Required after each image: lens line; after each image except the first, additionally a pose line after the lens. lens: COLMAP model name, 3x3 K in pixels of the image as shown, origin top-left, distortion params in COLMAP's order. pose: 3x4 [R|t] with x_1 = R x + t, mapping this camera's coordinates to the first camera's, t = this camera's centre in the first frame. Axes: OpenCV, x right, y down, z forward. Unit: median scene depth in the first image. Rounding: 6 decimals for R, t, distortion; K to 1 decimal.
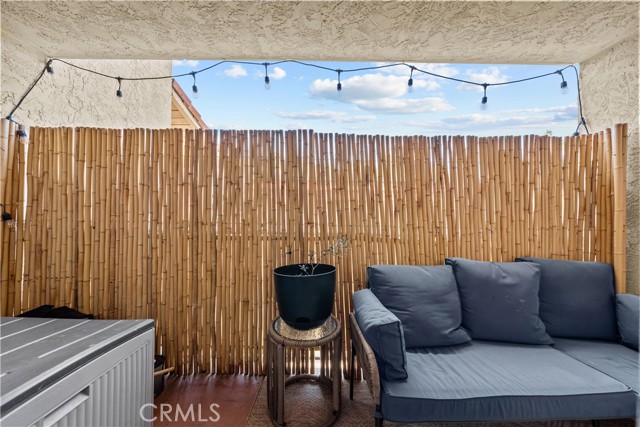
lens RADIAL K [[219.7, 0, 319.7], [0, 219.7, 217.0], [0, 0, 1]] dist [-0.000339, 0.000182]
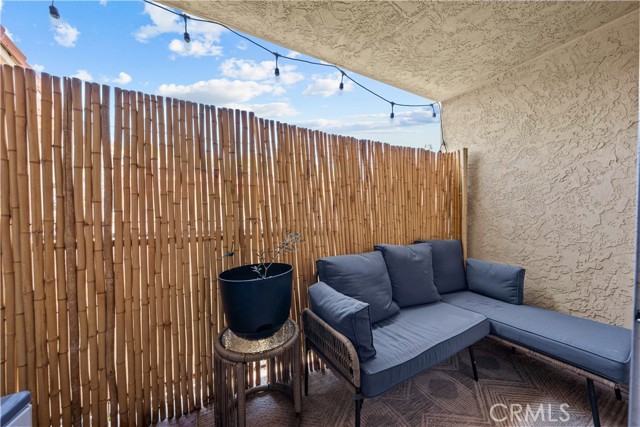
lens RADIAL K [[219.7, 0, 319.7], [0, 219.7, 217.0], [0, 0, 1]] dist [-0.000339, 0.000182]
pose [[0.889218, -0.023909, 0.456859, -0.205097], [0.016216, 0.999653, 0.020754, 0.006390], [-0.457196, -0.011047, 0.889297, 0.087294]]
